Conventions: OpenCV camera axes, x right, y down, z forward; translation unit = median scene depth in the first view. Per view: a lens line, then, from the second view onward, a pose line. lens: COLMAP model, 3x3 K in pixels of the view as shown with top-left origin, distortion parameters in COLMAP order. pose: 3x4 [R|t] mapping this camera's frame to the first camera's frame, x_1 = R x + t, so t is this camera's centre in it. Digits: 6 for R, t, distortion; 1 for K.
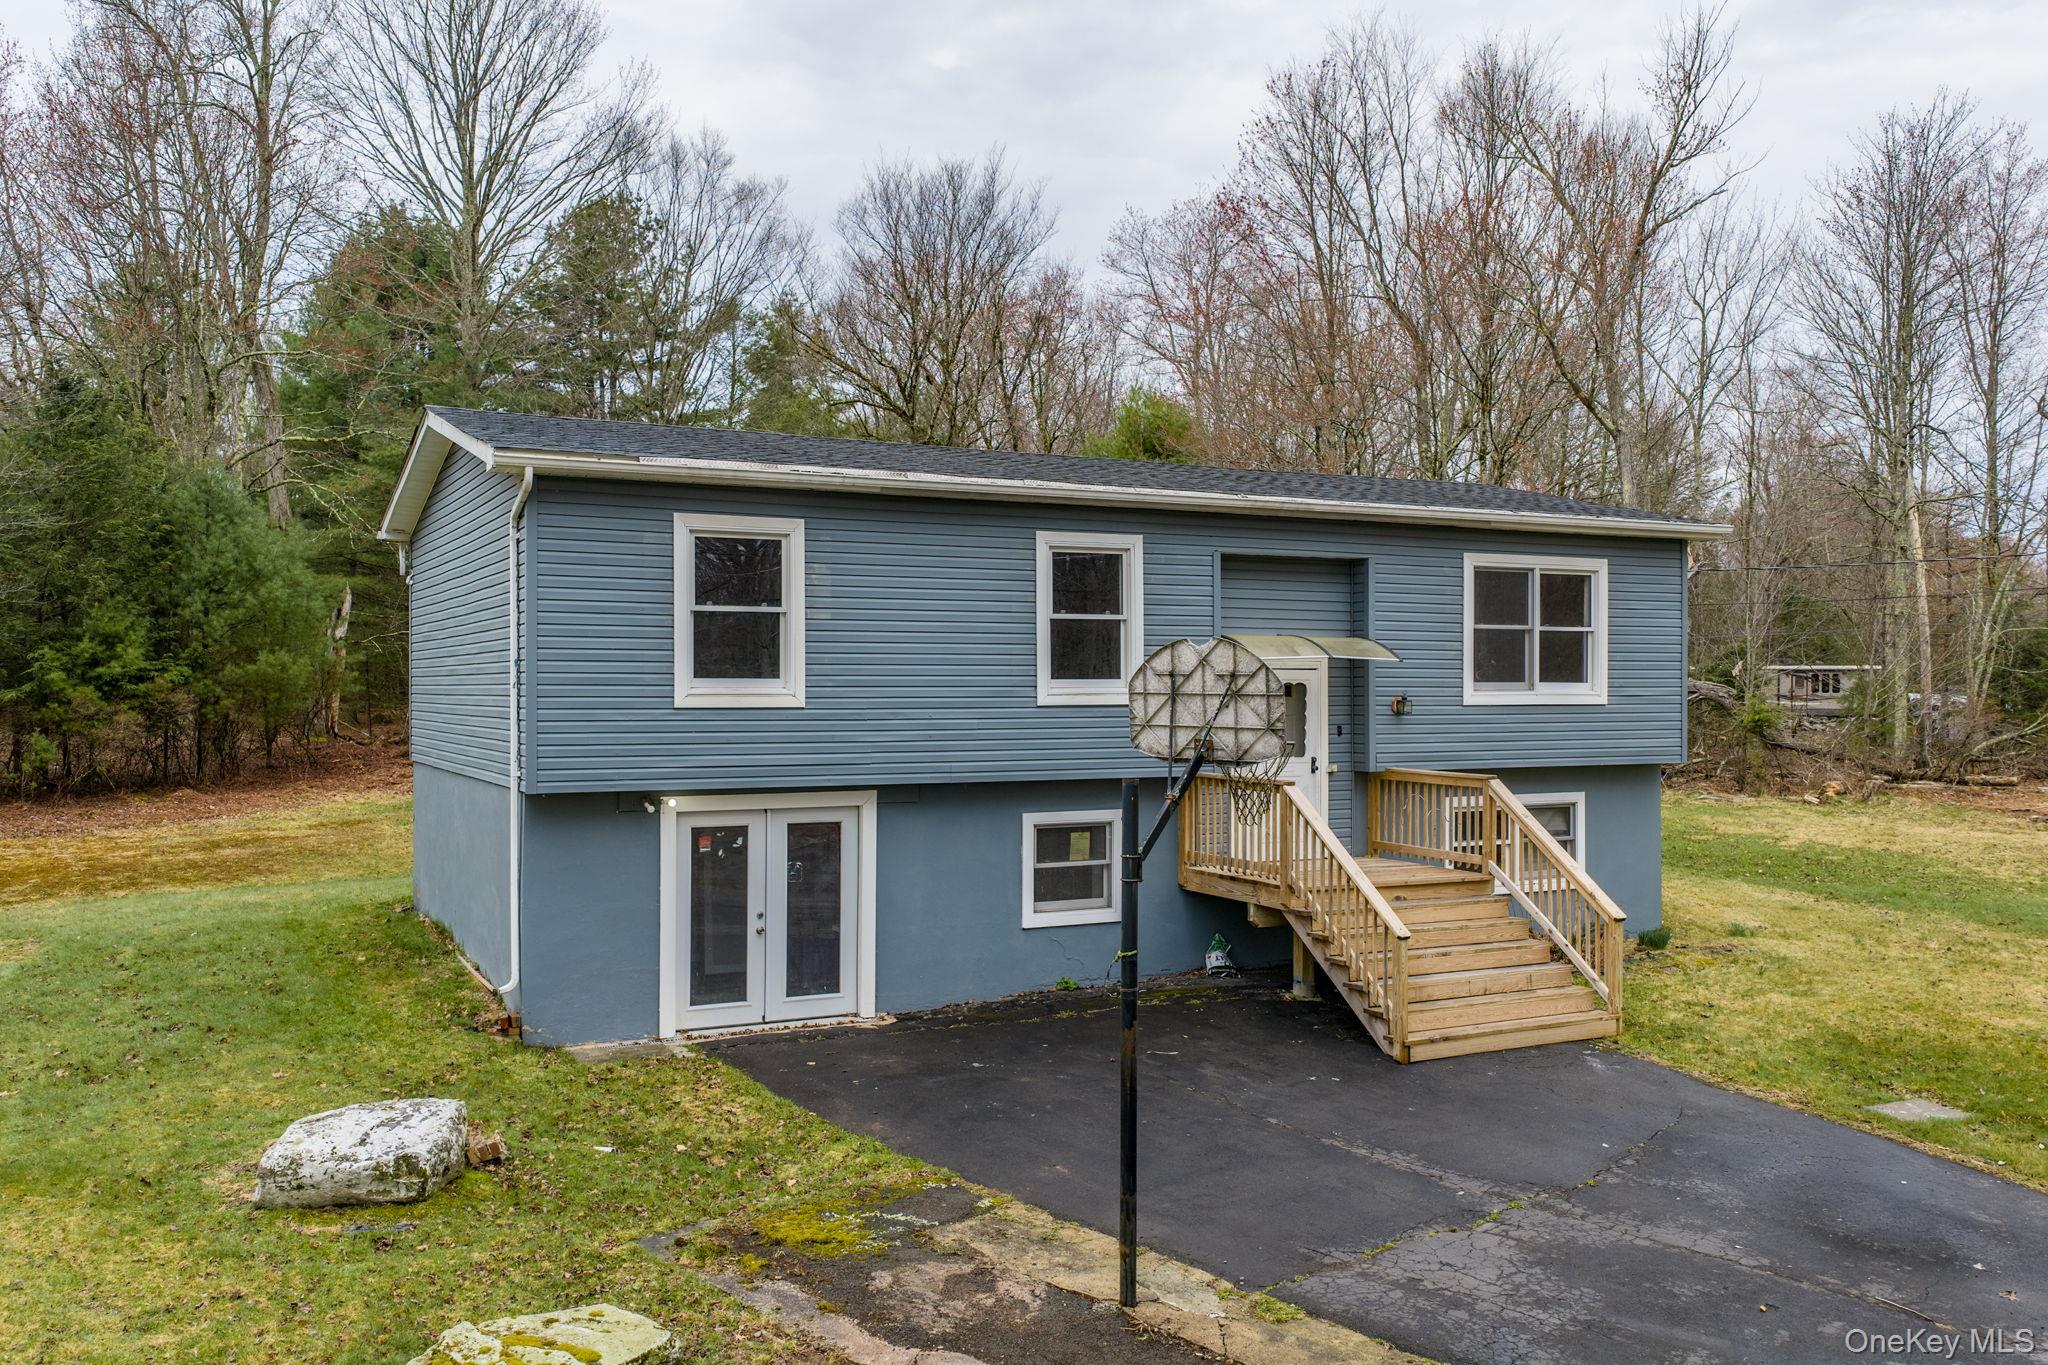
lens RADIAL K [[1698.4, 0, 1024.0], [0, 1698.4, 682.5], [0, 0, 1]] dist [0.008975, -0.006346]
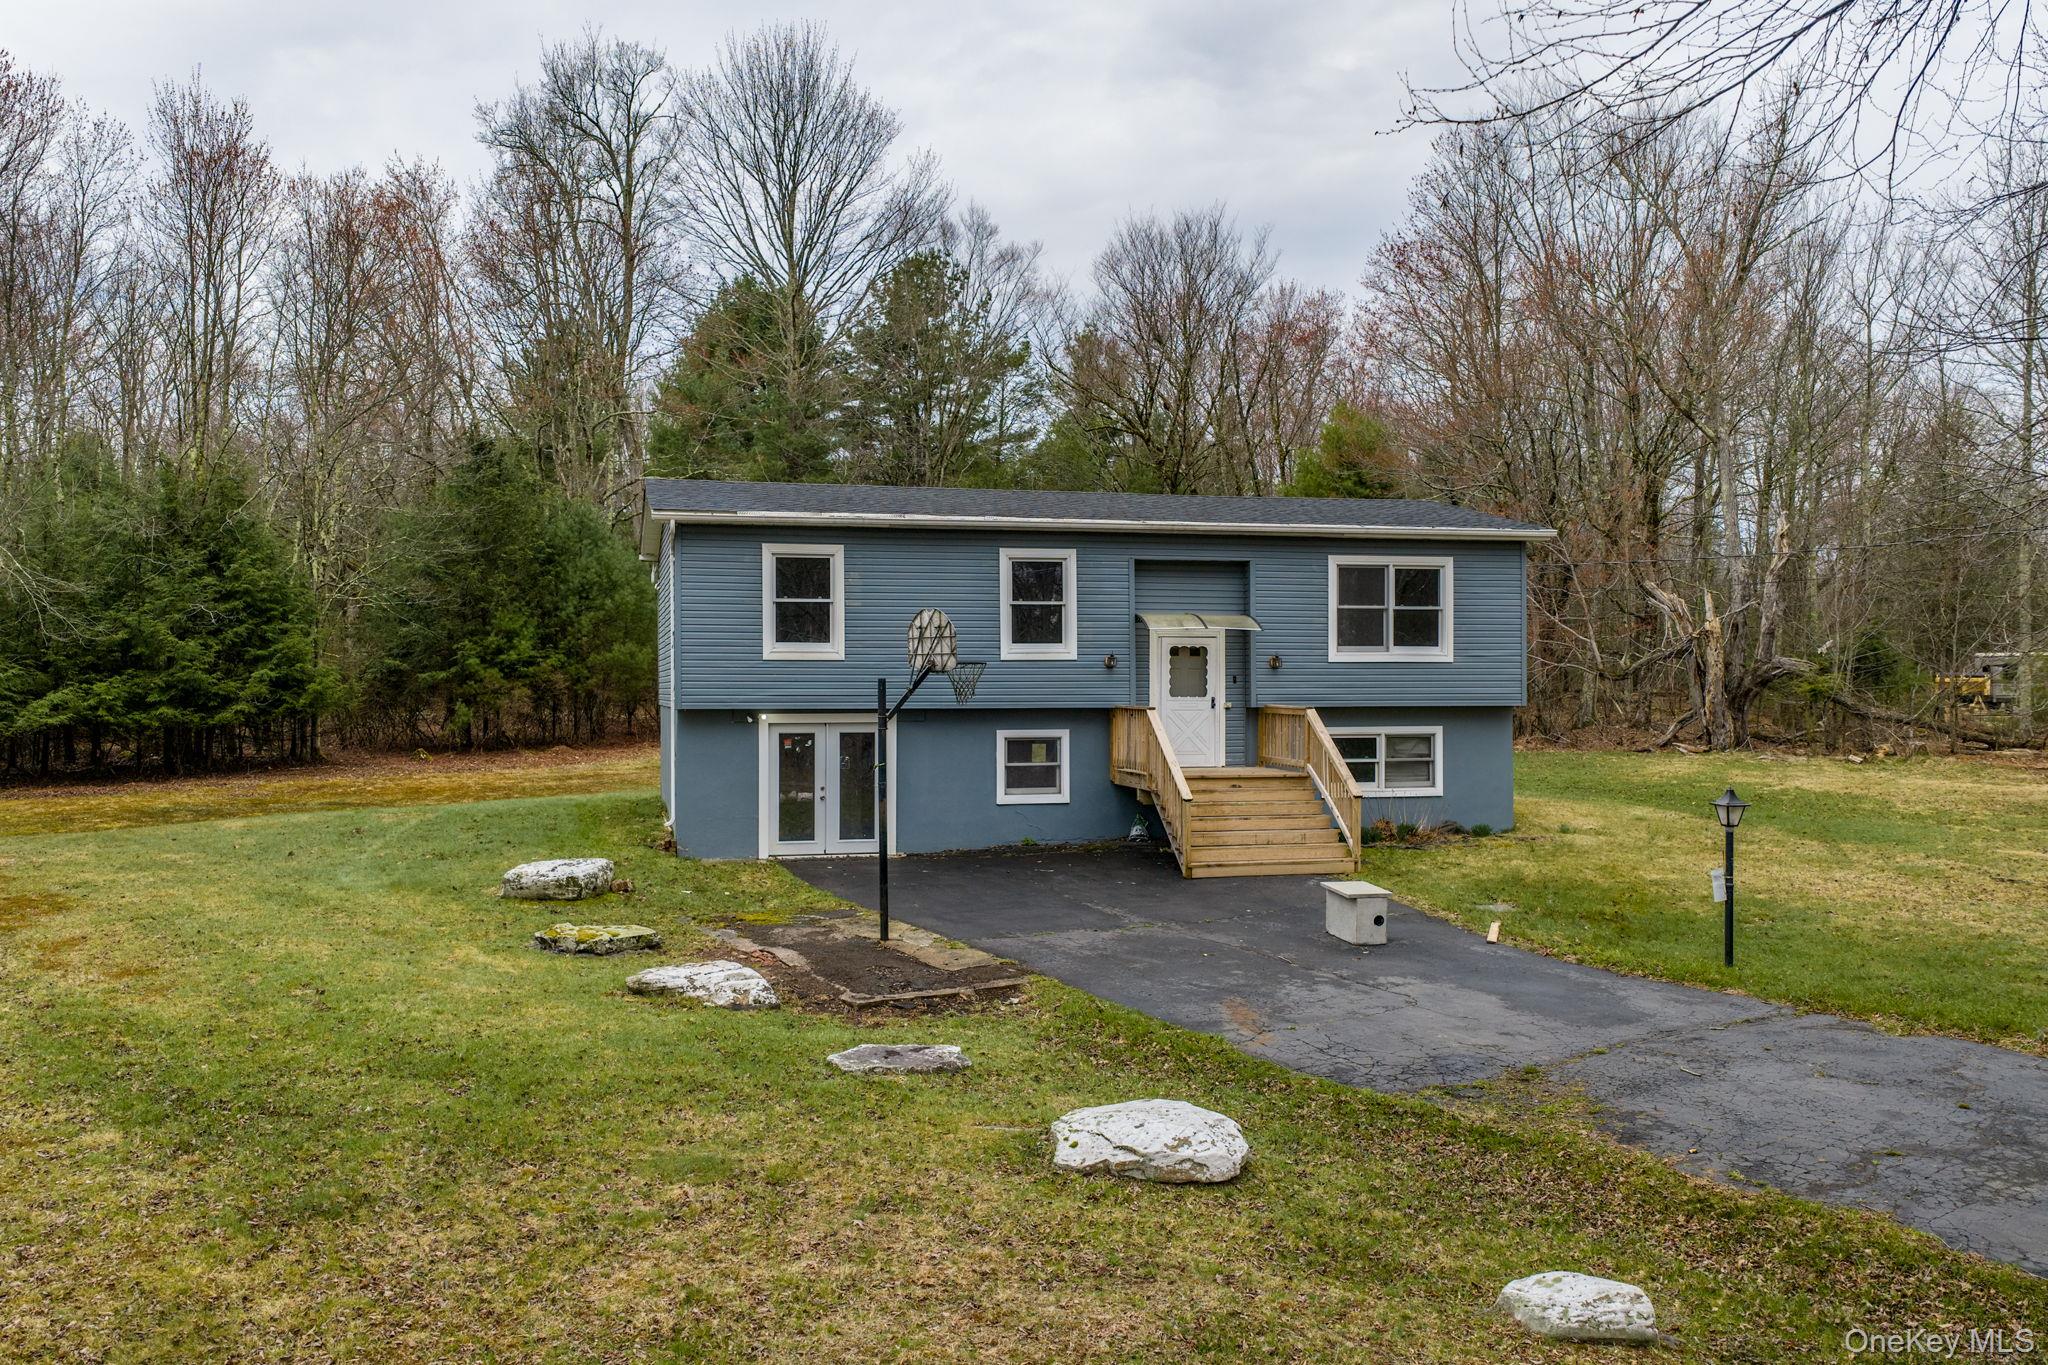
lens RADIAL K [[1698.4, 0, 1024.0], [0, 1698.4, 682.5], [0, 0, 1]] dist [0.008975, -0.006346]
pose [[0.974329, -0.003443, -0.225103, 0.364096], [0.003294, 0.999994, -0.001041, 0.034462], [0.225105, 0.000273, 0.974334, -0.494676]]
